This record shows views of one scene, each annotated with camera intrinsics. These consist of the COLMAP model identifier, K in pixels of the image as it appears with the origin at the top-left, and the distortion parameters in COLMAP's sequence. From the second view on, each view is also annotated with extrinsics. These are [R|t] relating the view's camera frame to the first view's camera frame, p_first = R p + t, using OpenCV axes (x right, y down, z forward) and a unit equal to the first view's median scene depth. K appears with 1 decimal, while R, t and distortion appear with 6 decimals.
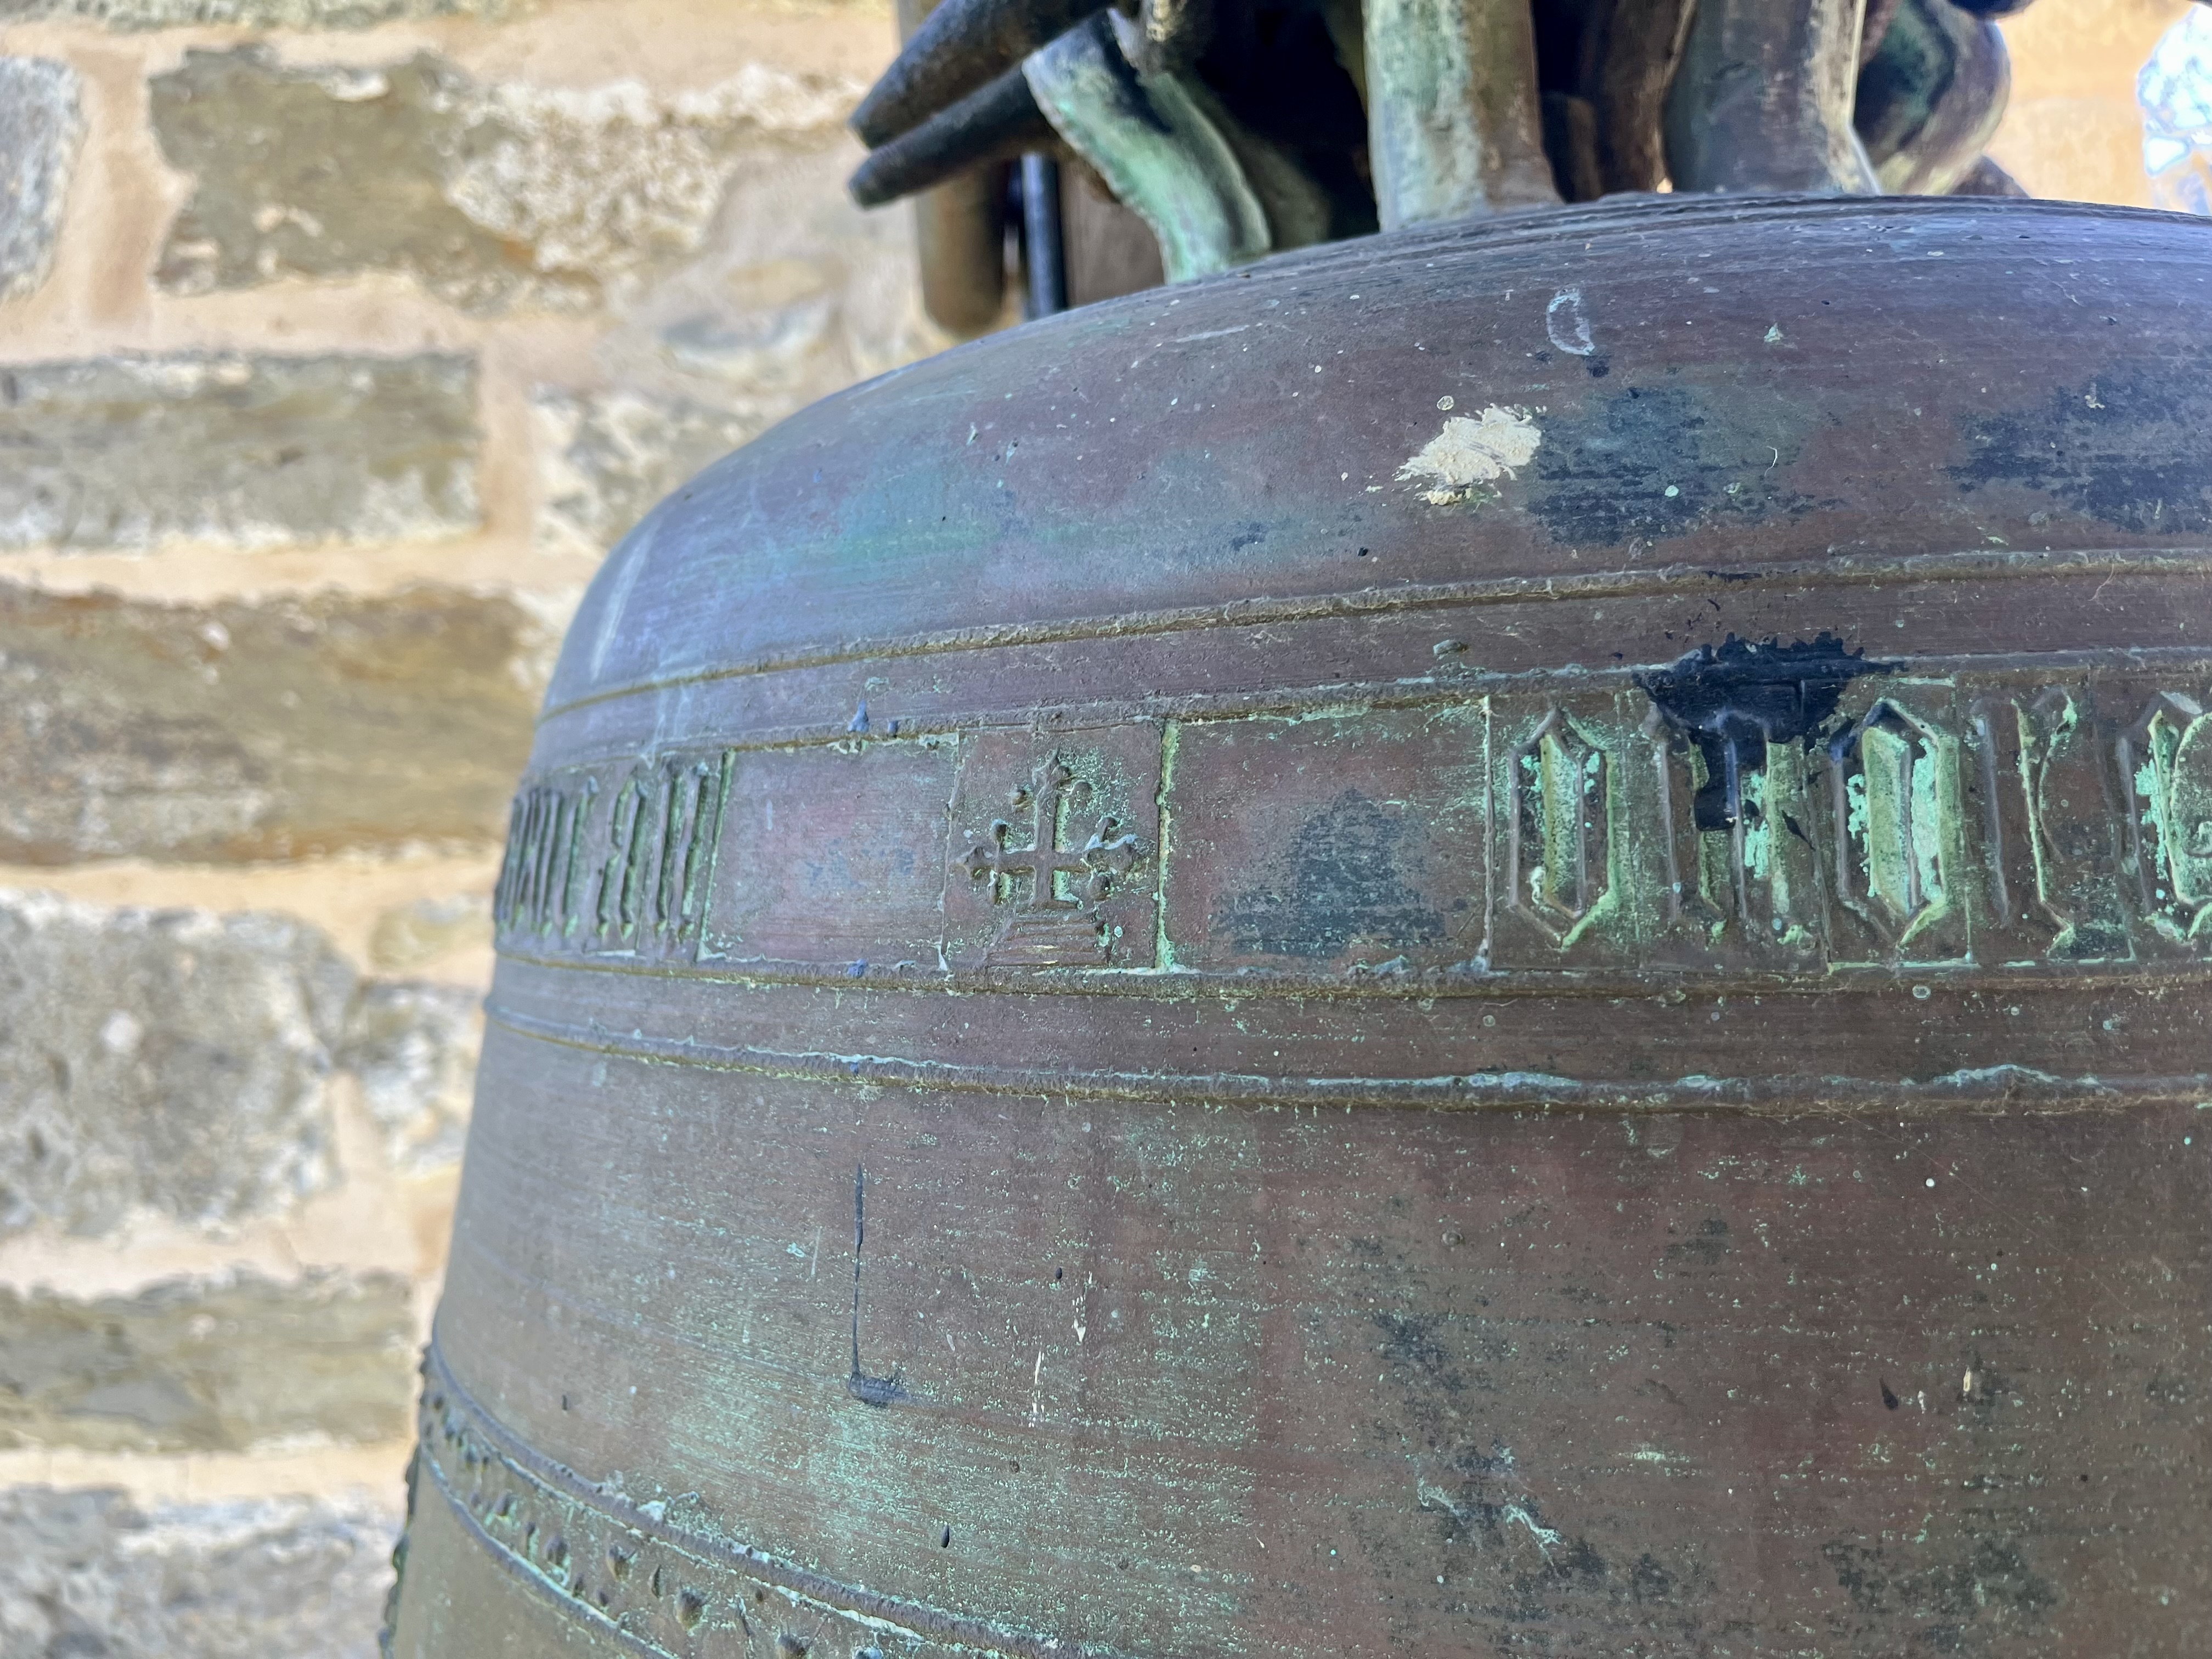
lens RADIAL K [[1727.5, 0, 1106.0], [0, 1727.5, 829.5], [0, 0, 1]] dist [0.059475, -0.117073]
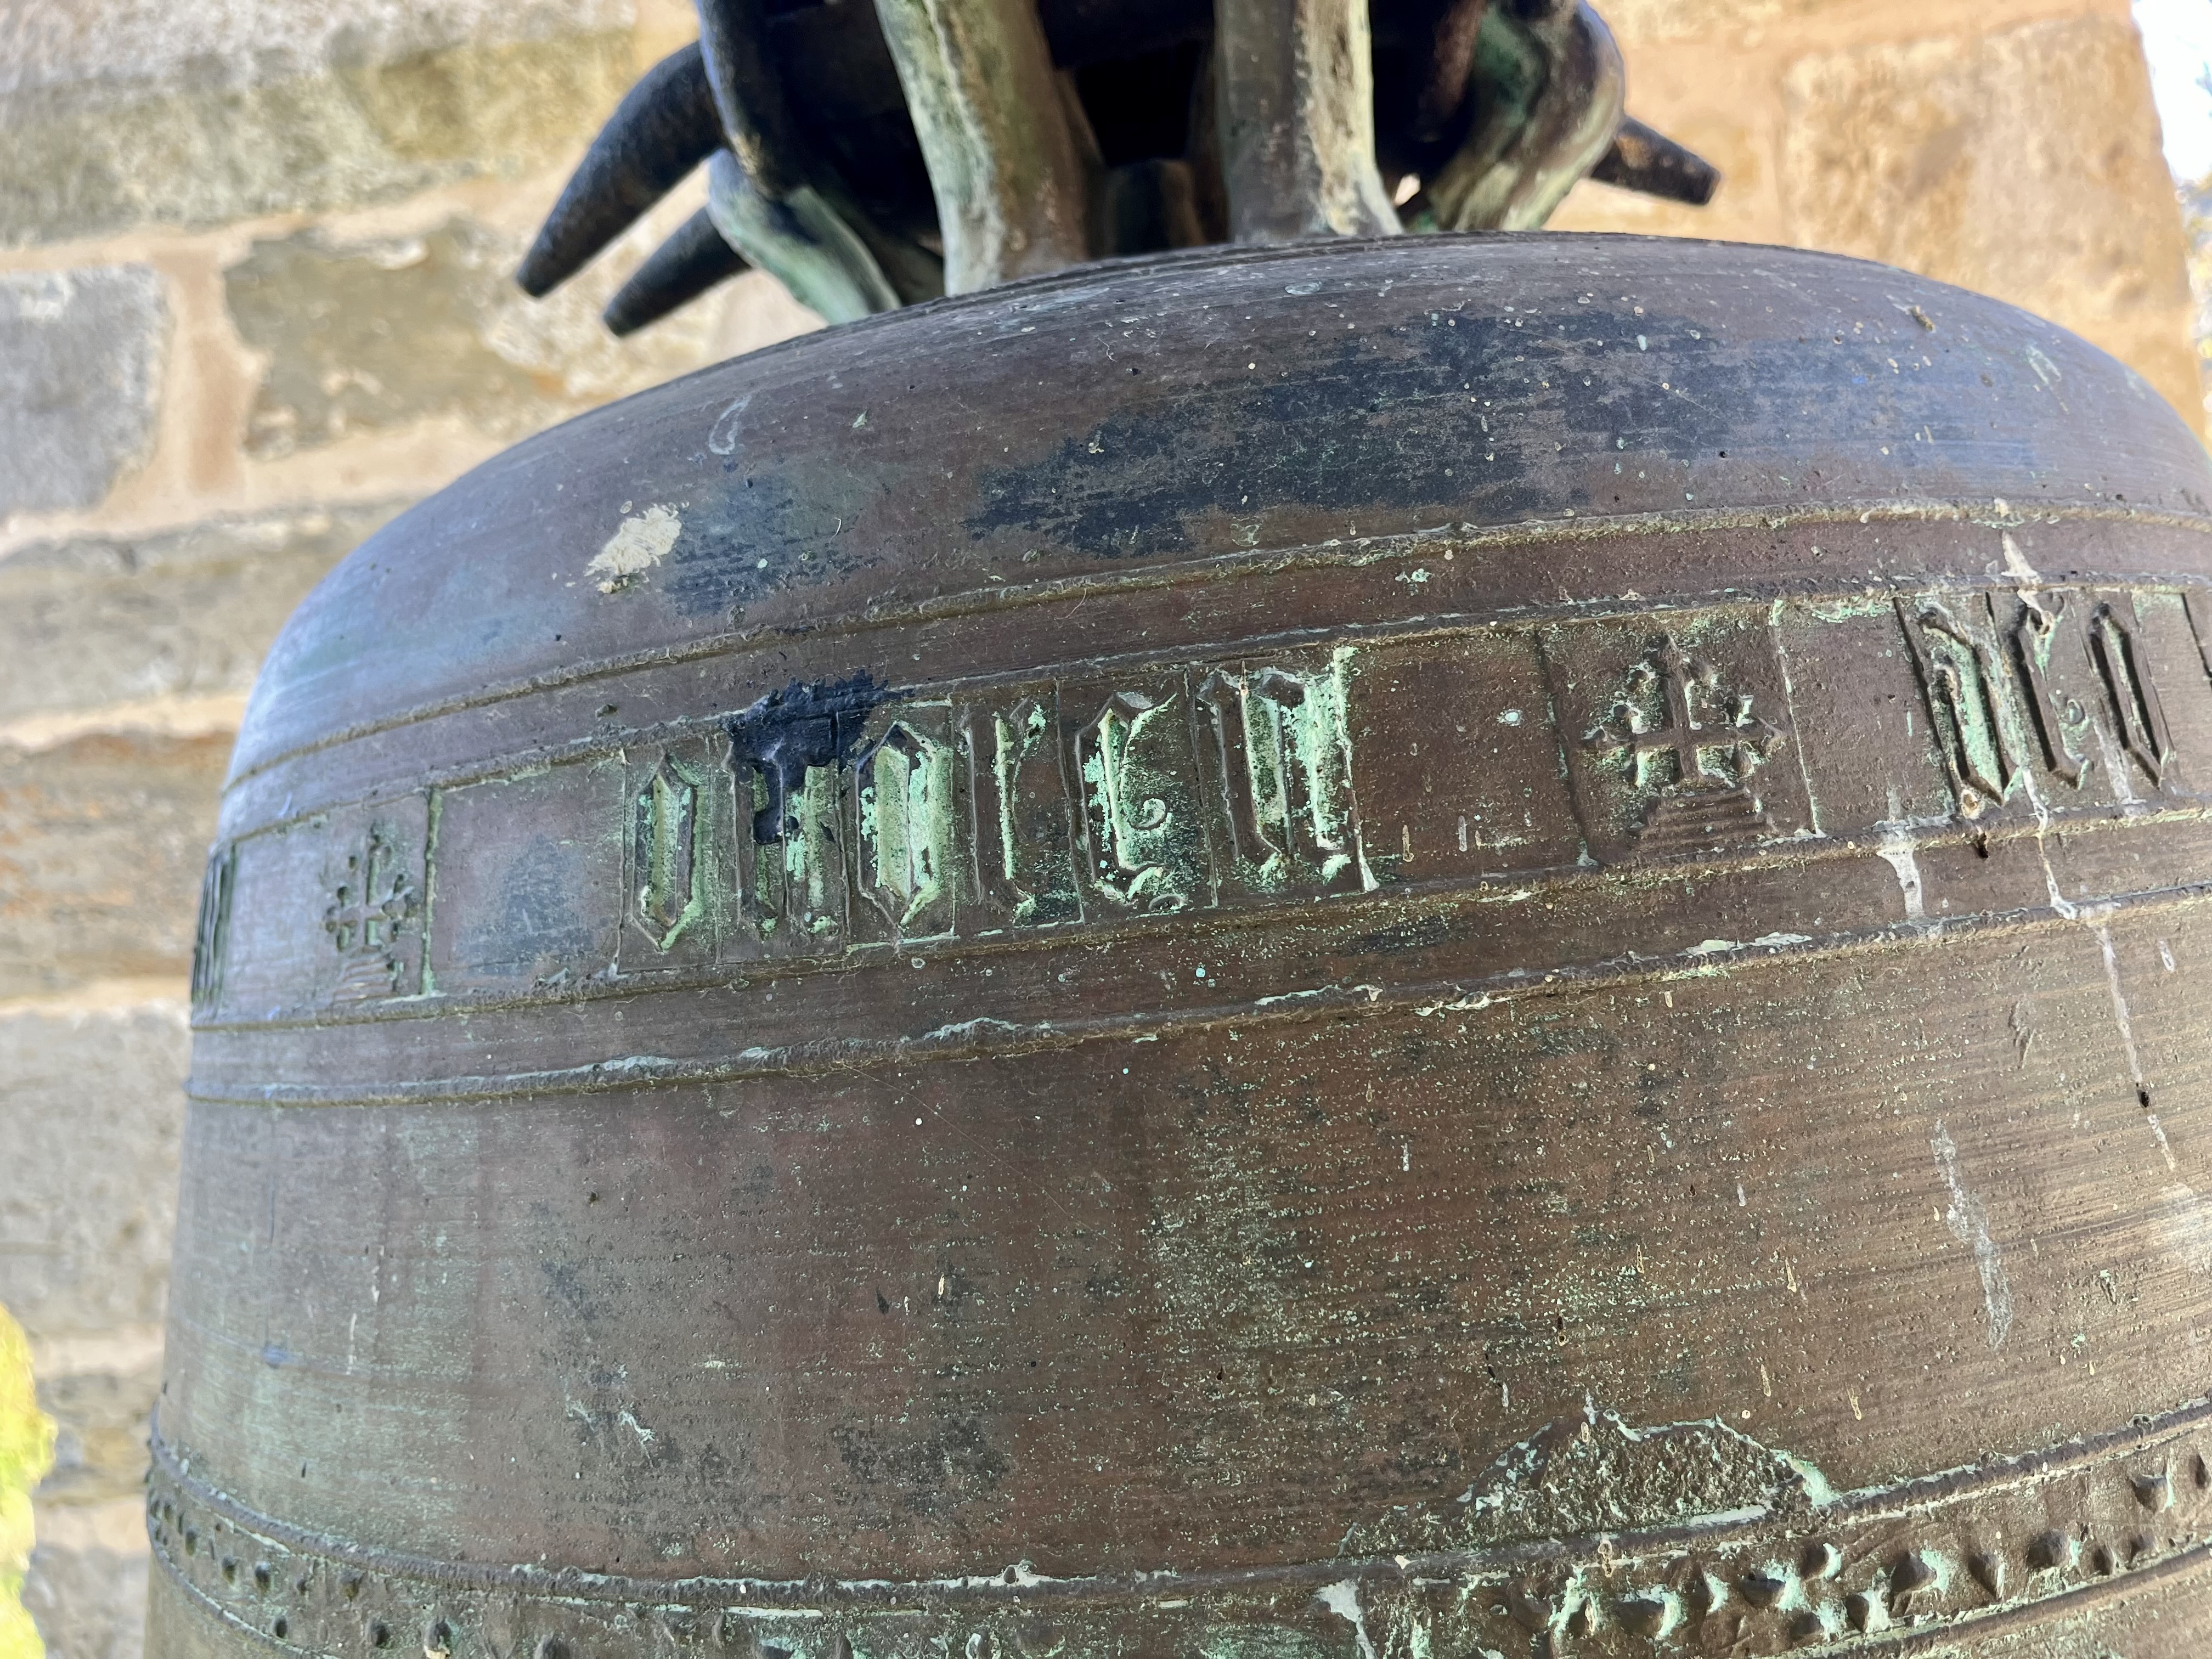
lens RADIAL K [[1727.5, 0, 1106.0], [0, 1727.5, 829.5], [0, 0, 1]] dist [0.059475, -0.117073]
pose [[0.985800, -0.091263, -0.140958, 0.730190], [0.088285, 0.995723, -0.027247, 0.043070], [0.142841, 0.014416, 0.989641, -0.153784]]
